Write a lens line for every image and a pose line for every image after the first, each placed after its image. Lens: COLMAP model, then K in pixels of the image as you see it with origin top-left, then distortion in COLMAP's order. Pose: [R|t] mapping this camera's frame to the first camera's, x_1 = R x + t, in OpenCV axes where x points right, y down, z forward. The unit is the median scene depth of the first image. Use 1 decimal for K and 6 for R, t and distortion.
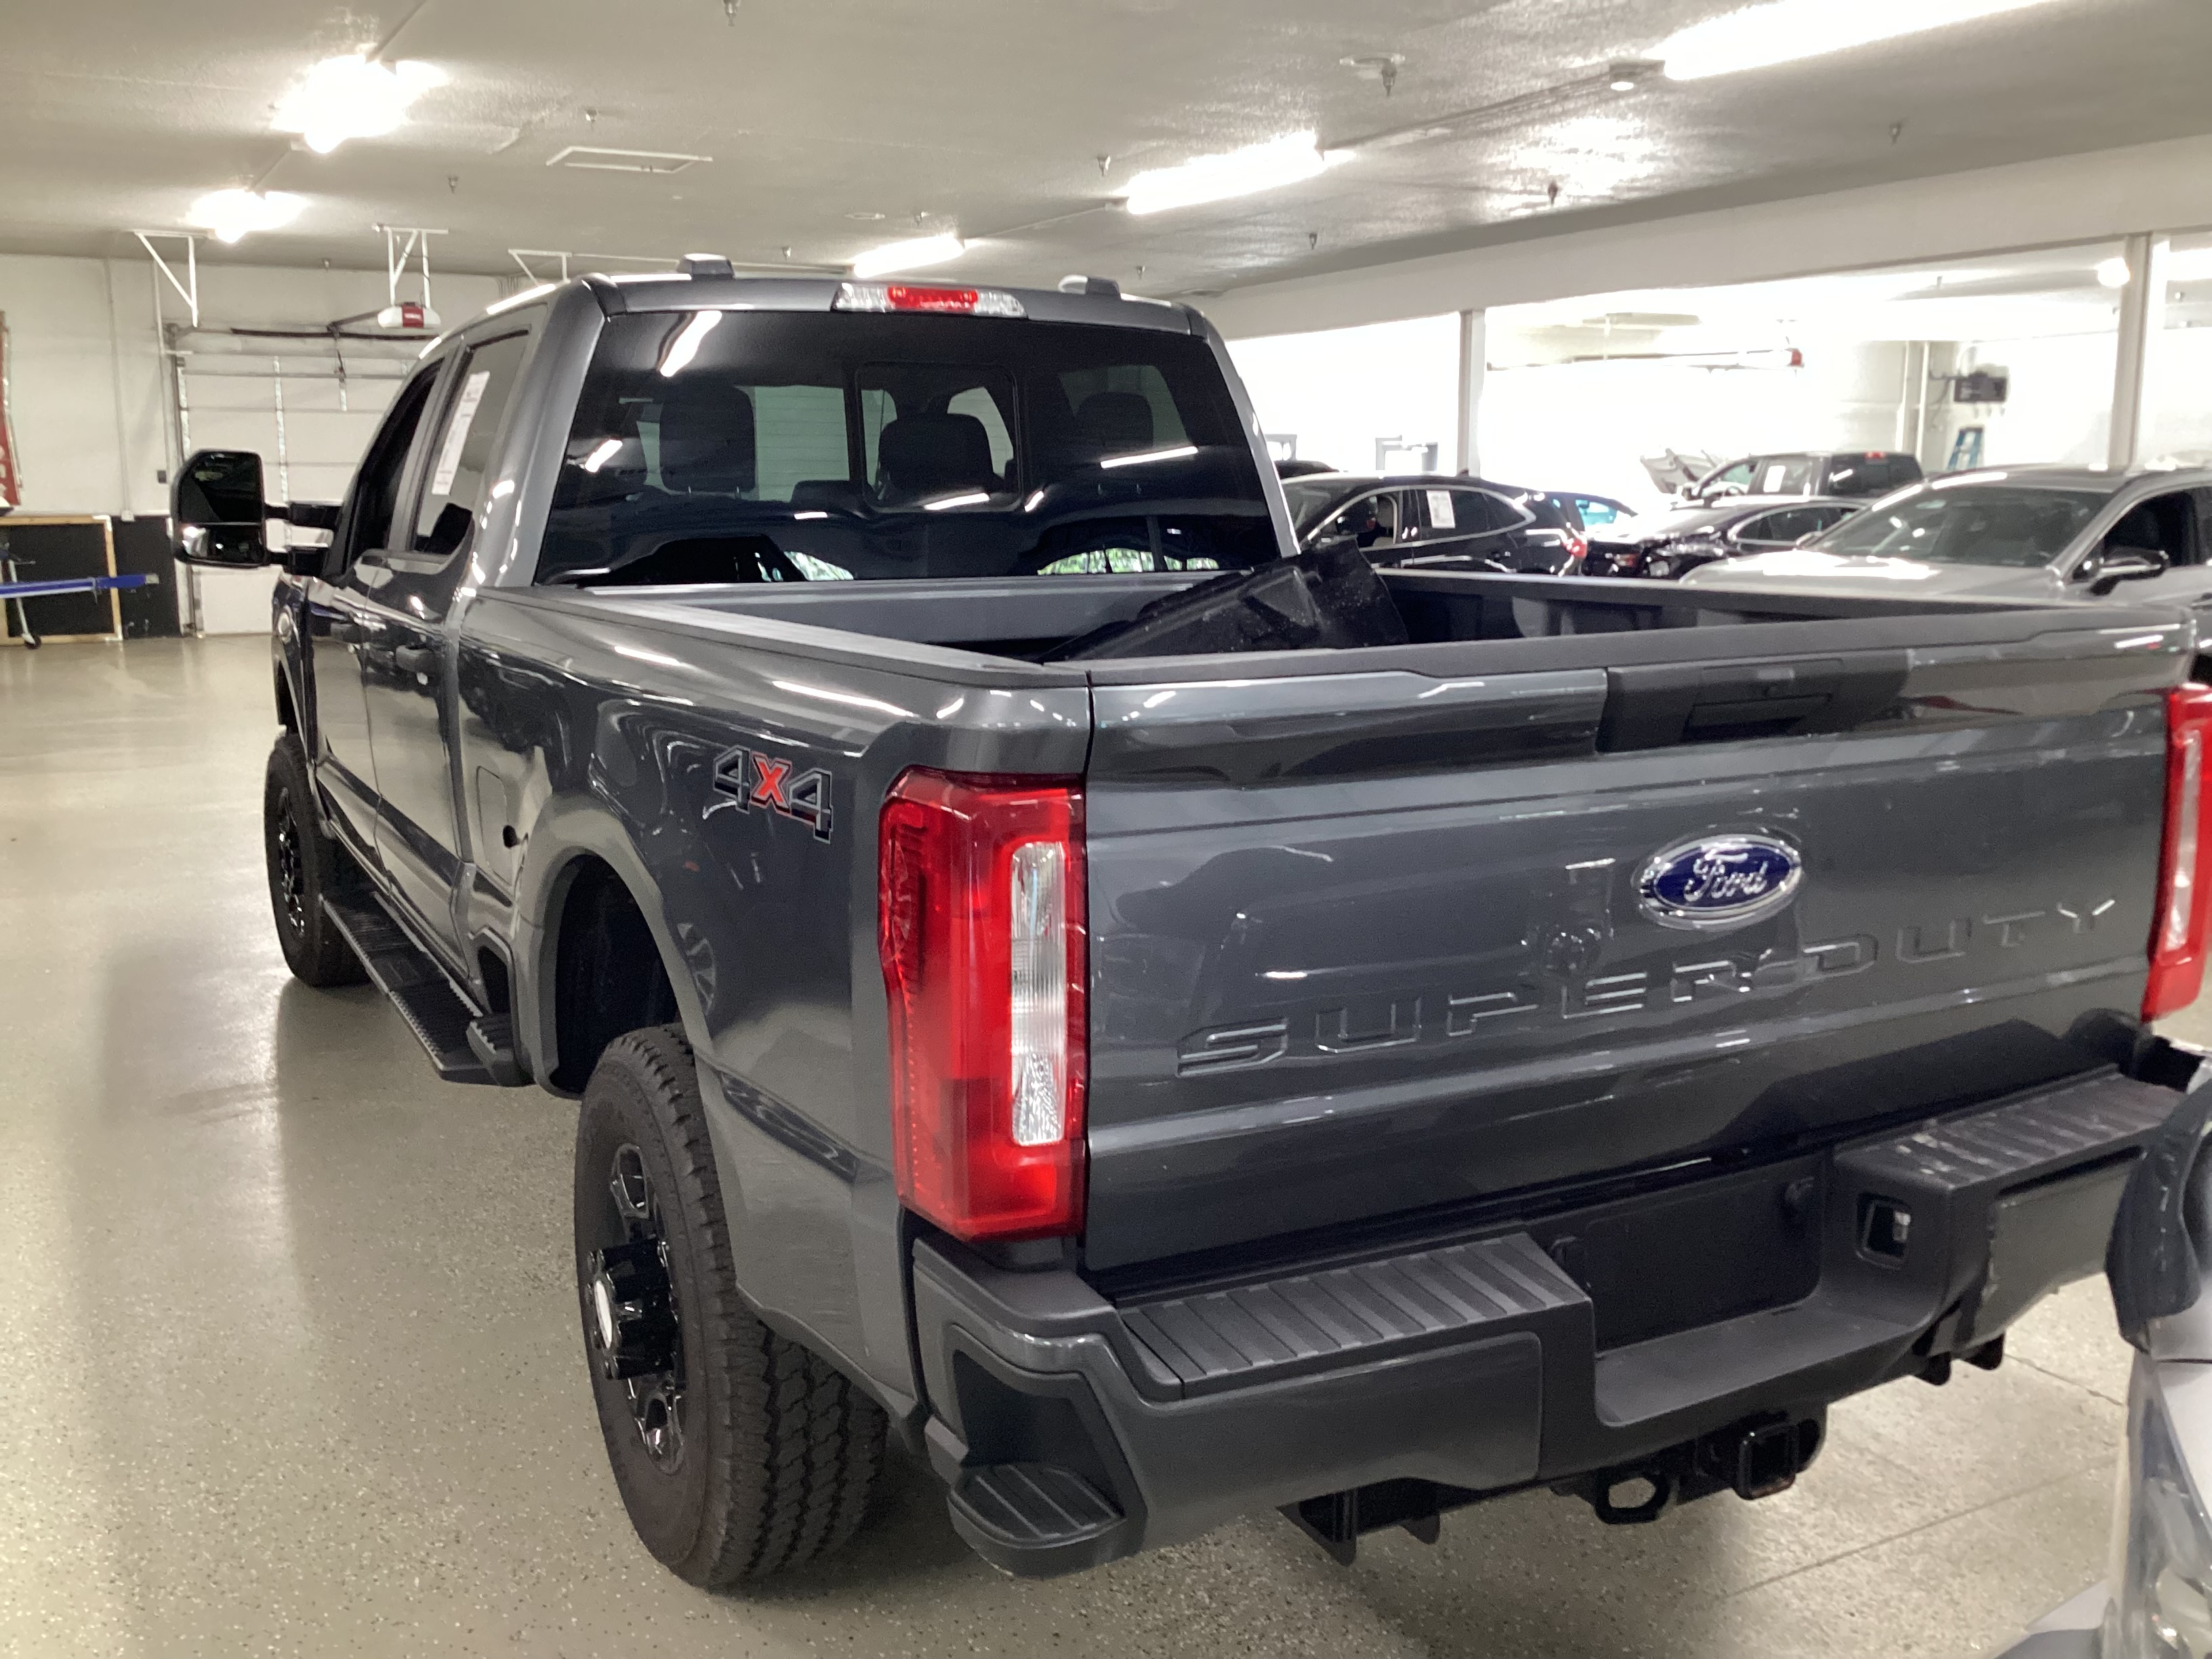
lens RADIAL K [[2052.3, 0, 1106.0], [0, 2052.3, 829.5], [0, 0, 1]] dist [0.073068, -0.194190]
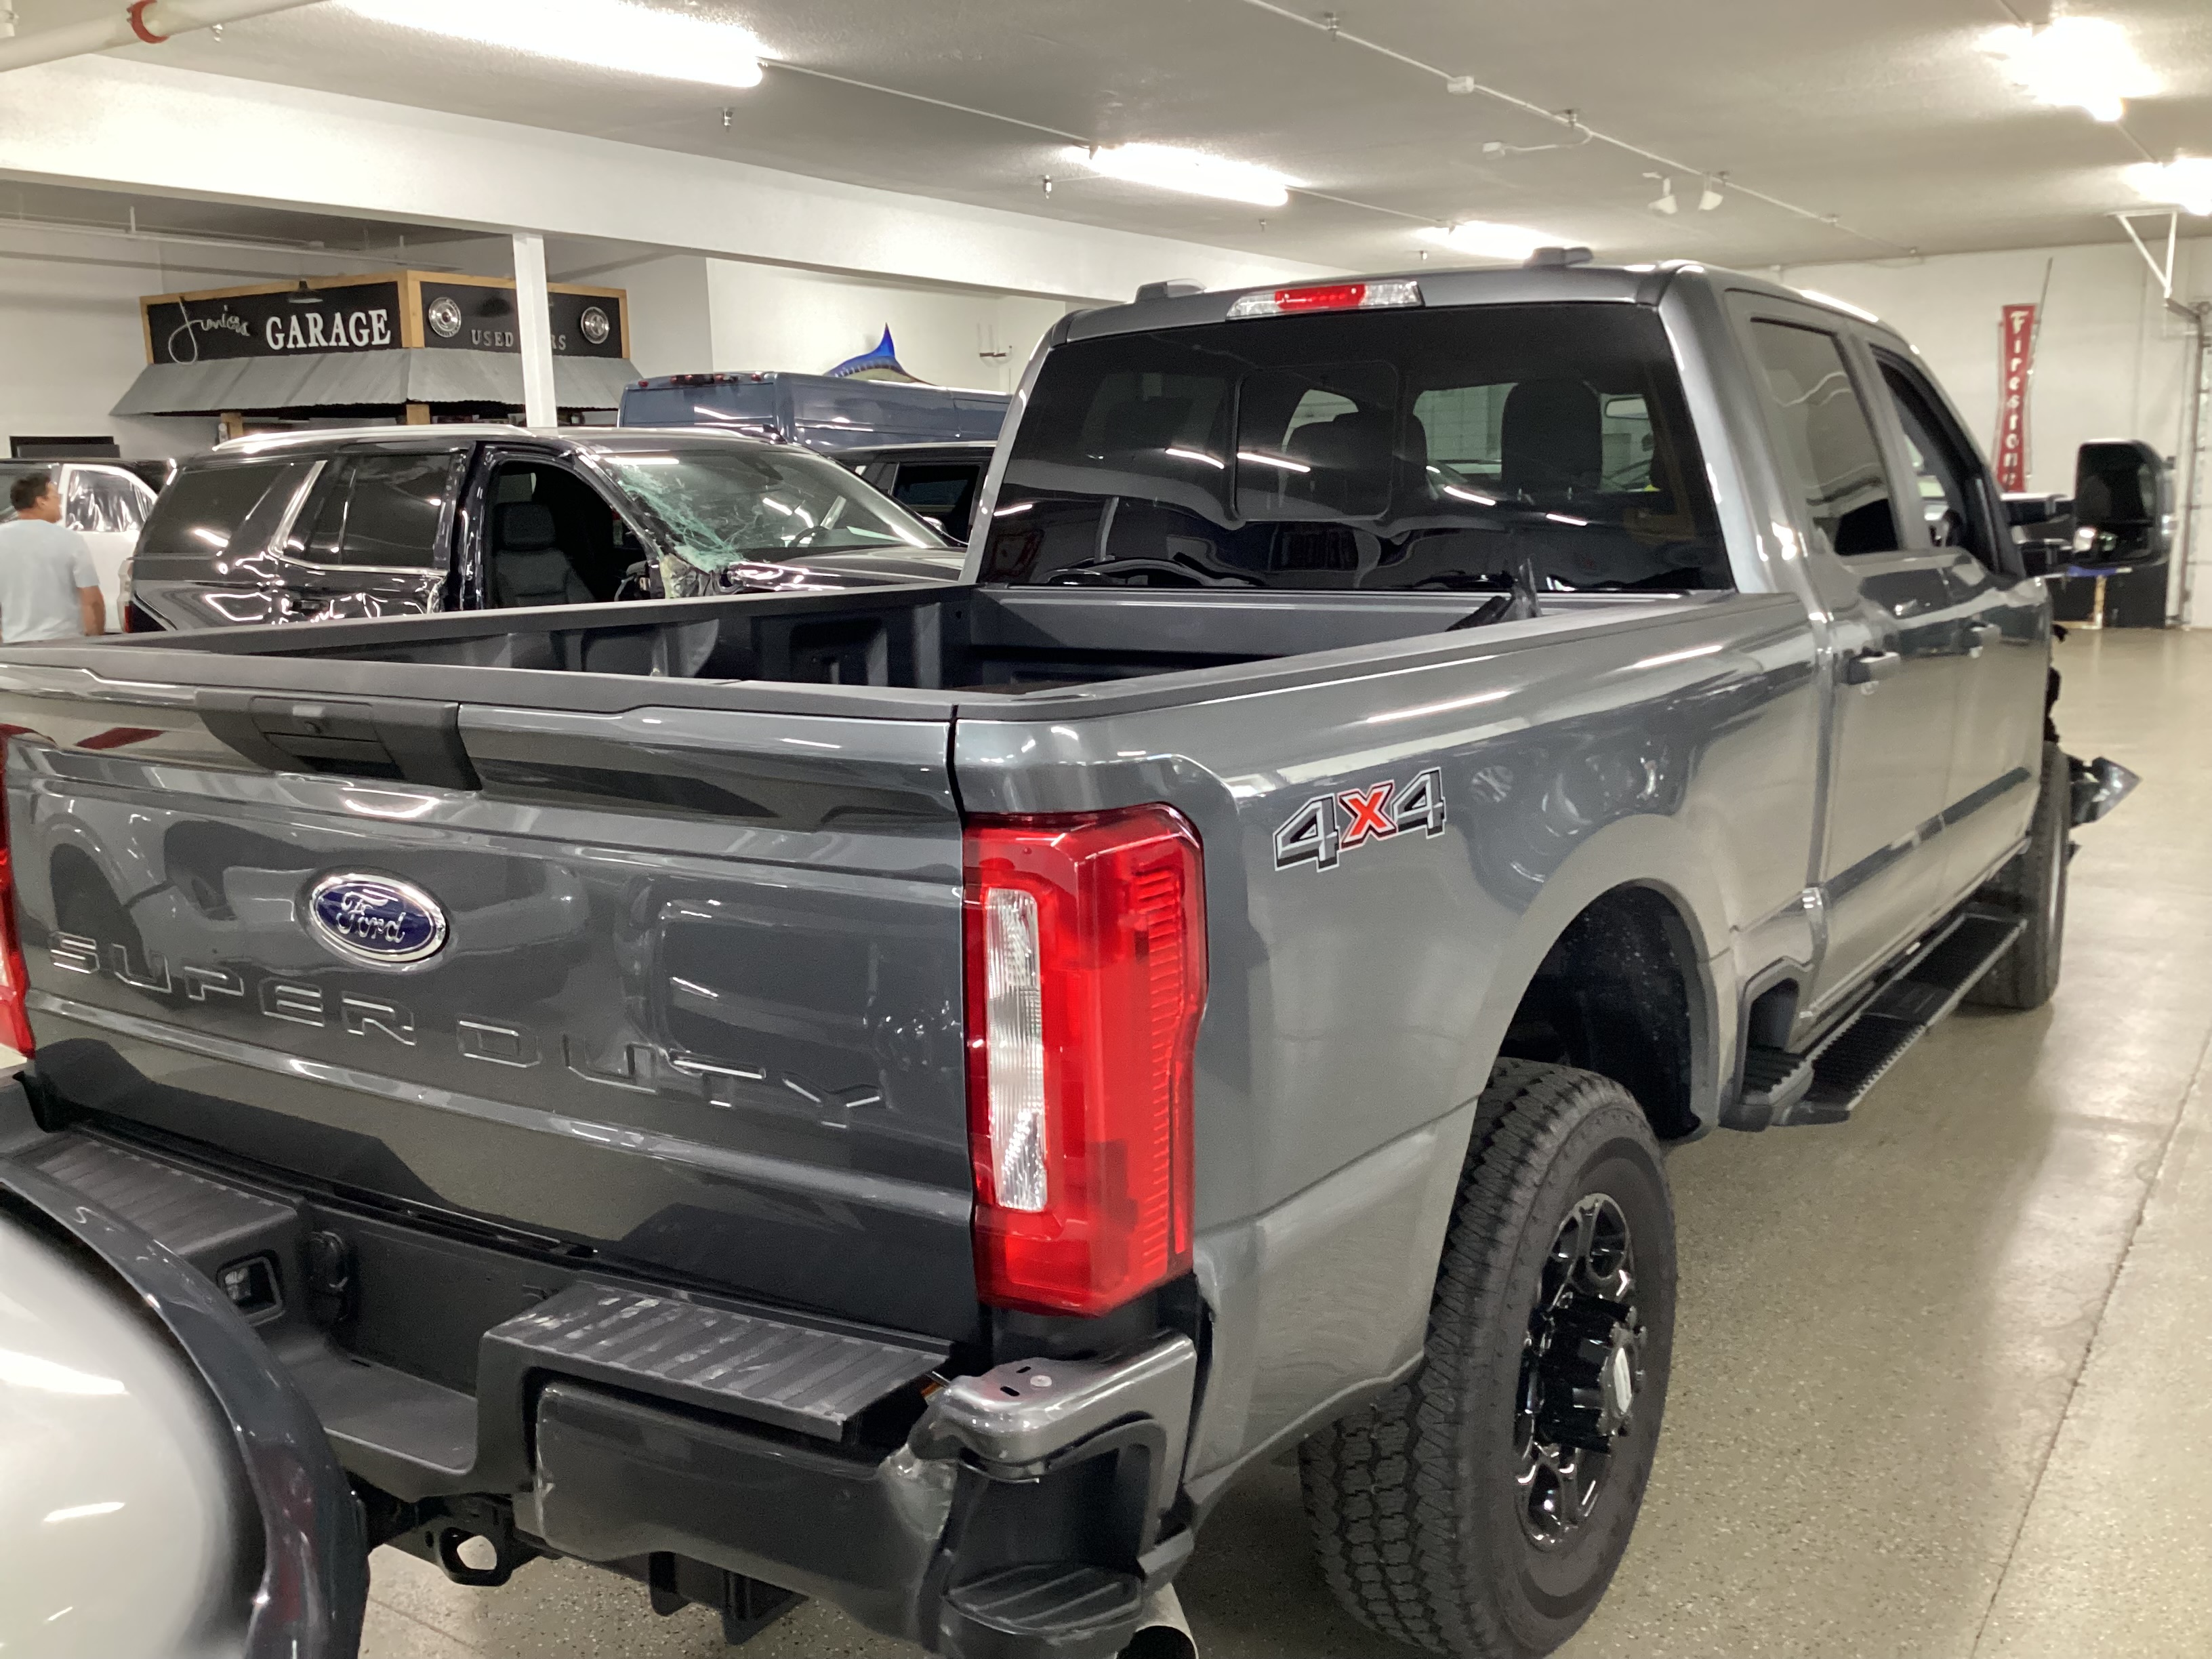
lens RADIAL K [[2052.3, 0, 1106.0], [0, 2052.3, 829.5], [0, 0, 1]] dist [0.073068, -0.194190]
pose [[0.450930, 0.132547, -0.882663, 1.002178], [-0.123992, 0.988626, 0.085115, -0.110356], [0.883905, 0.071062, 0.462236, 0.652463]]
